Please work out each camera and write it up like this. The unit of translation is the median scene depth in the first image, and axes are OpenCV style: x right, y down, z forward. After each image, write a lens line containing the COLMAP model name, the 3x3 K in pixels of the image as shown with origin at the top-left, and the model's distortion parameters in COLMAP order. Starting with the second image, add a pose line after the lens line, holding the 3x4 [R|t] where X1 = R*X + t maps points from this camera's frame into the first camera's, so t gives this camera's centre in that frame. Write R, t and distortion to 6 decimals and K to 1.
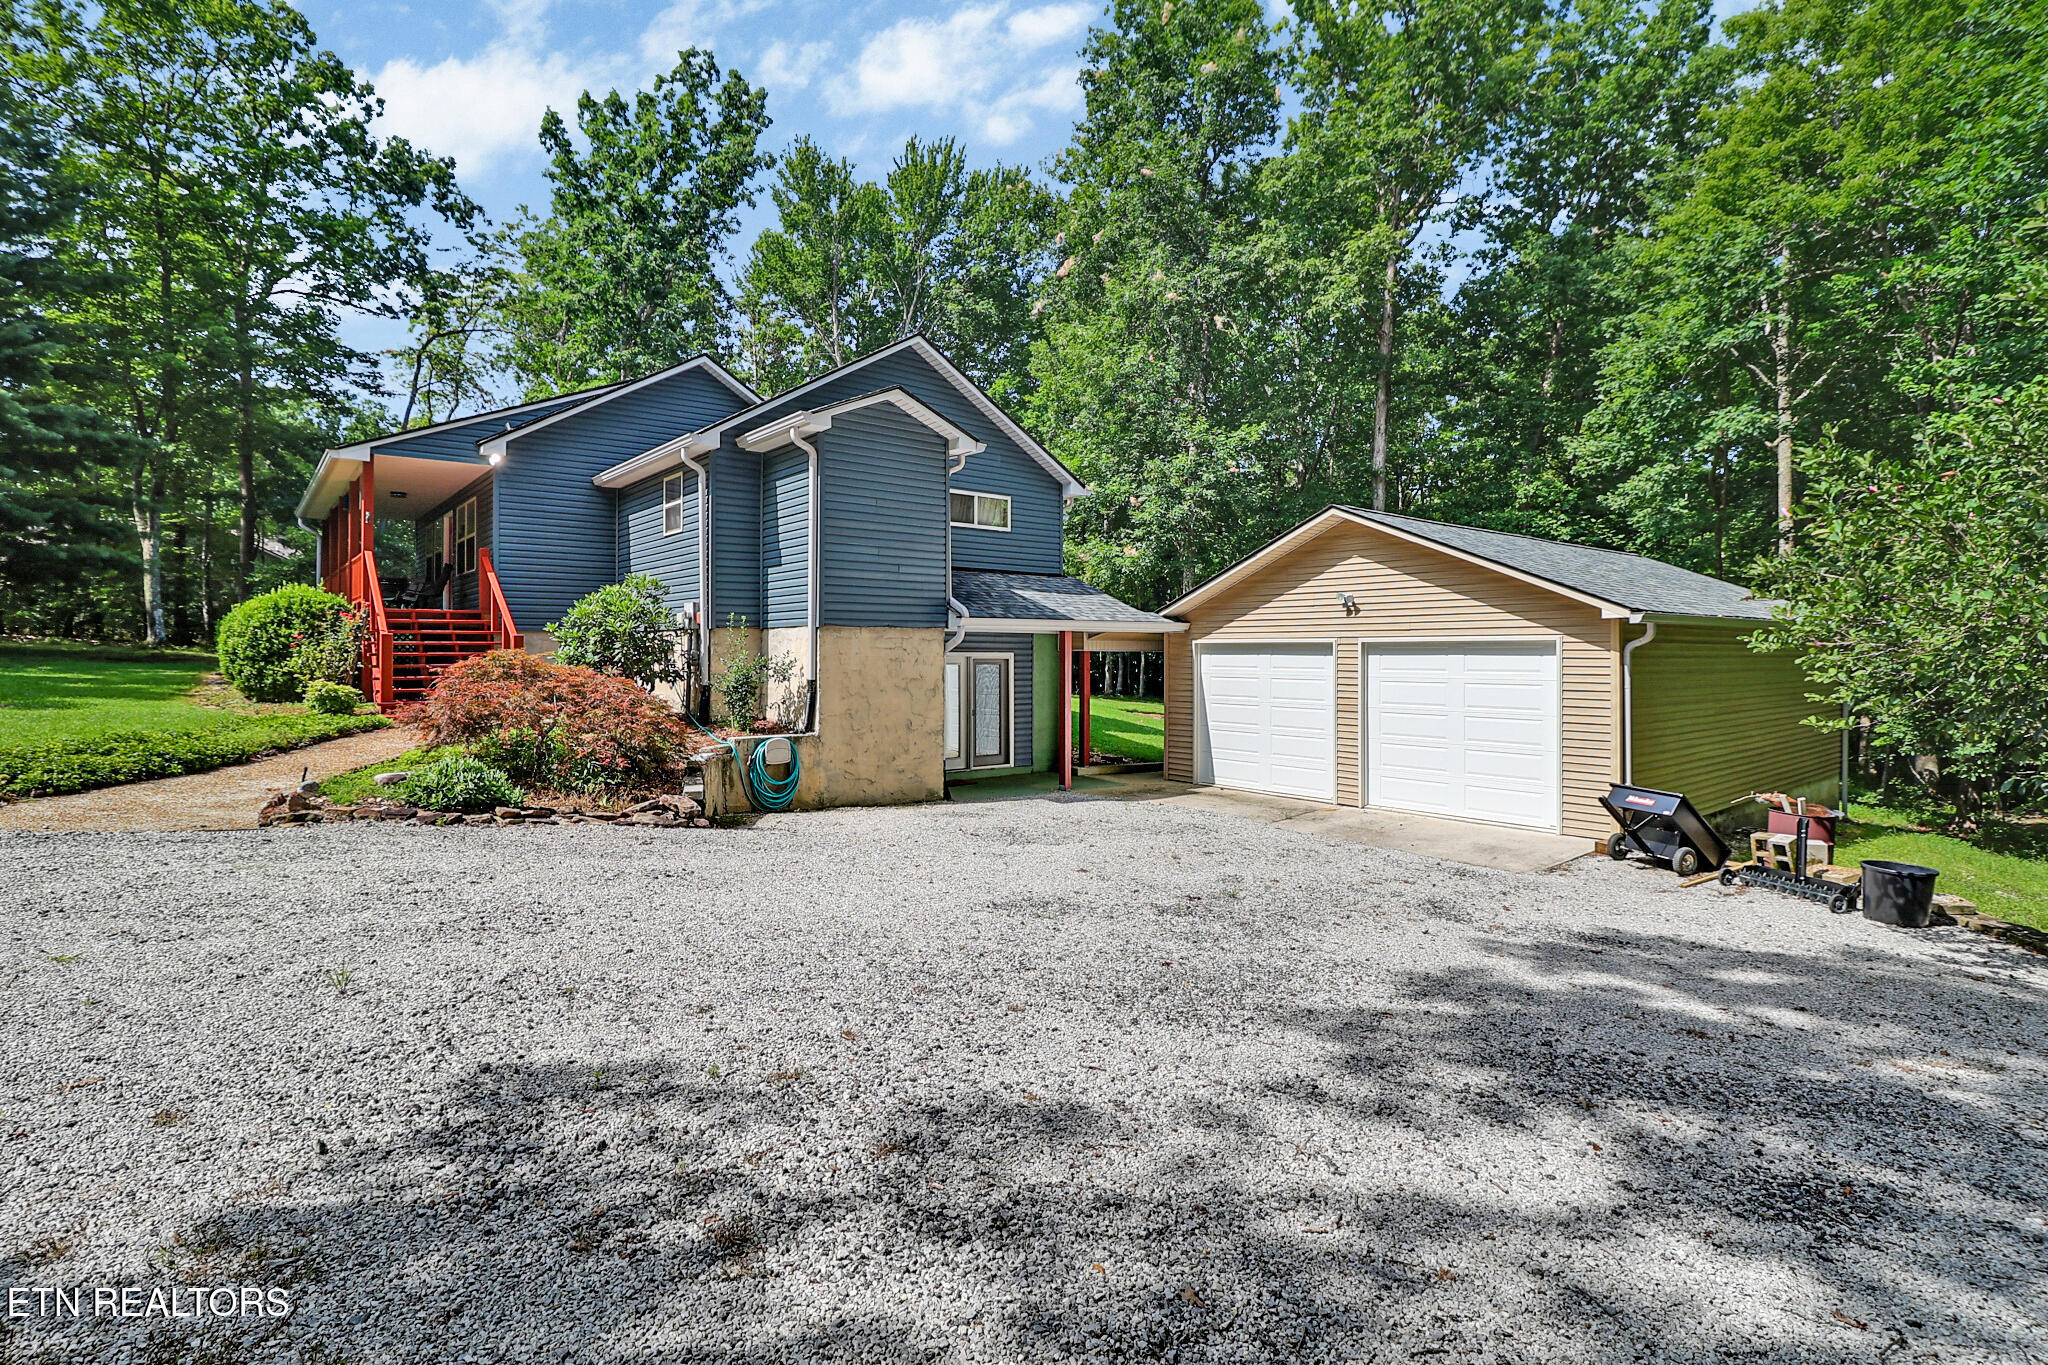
lens RADIAL K [[1016.2, 0, 1024.7], [0, 1016.2, 667.8], [0, 0, 1]] dist [-0.007756, -0.001125]
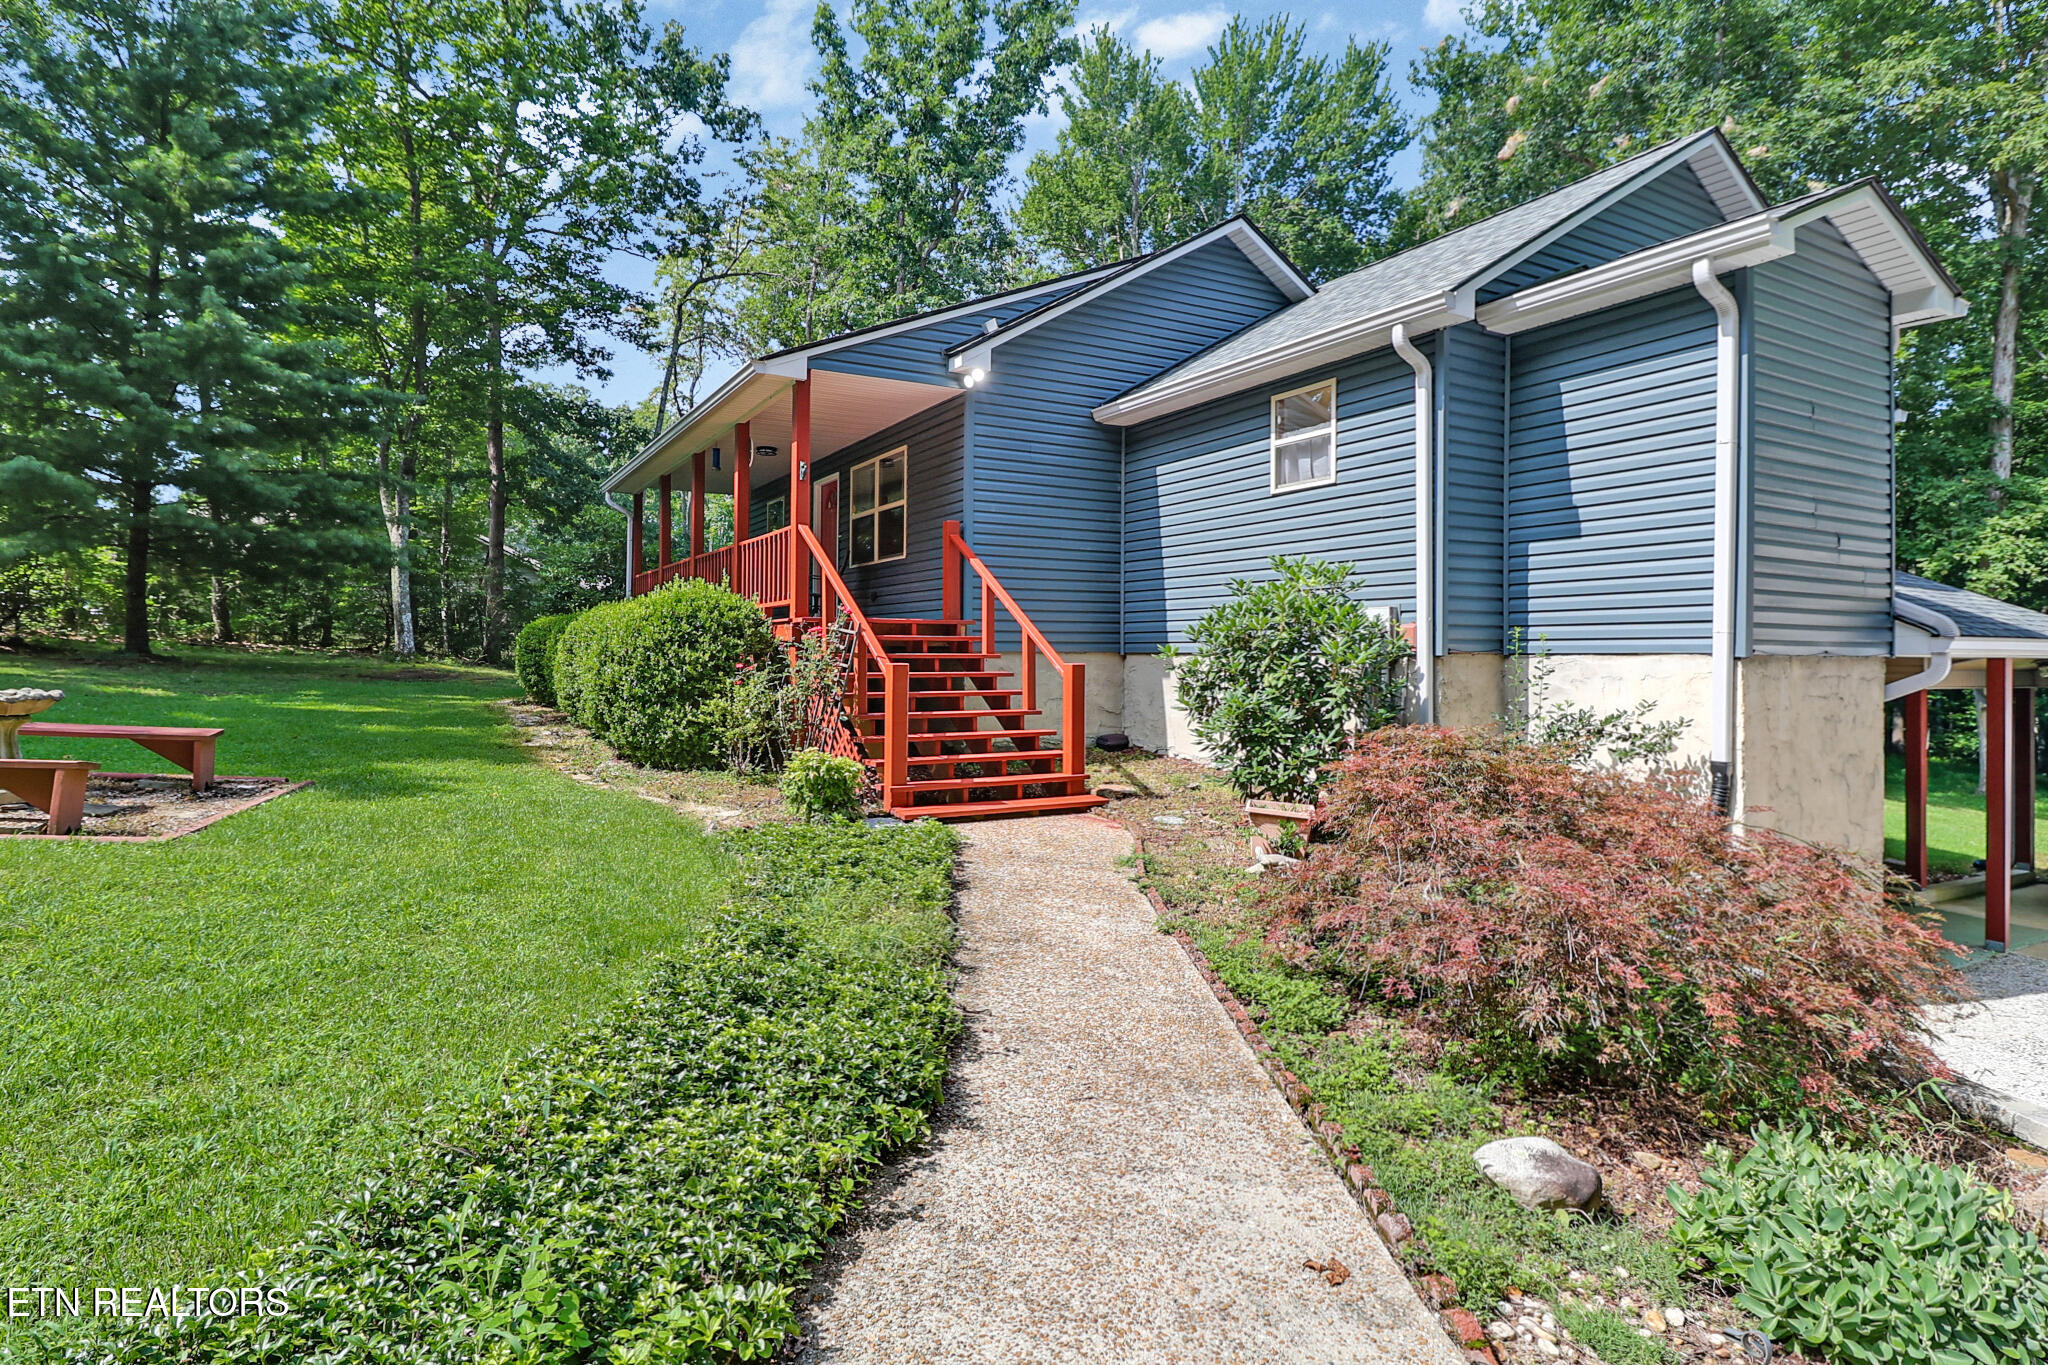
lens RADIAL K [[1077.2, 0, 1023.5], [0, 1077.2, 676.7], [0, 0, 1]] dist [0.000049, -0.006566]
pose [[0.989086, 0.007759, -0.147133, -0.206263], [-0.006259, 0.999924, 0.010657, -0.014787], [0.147204, -0.009620, 0.989059, 0.180549]]
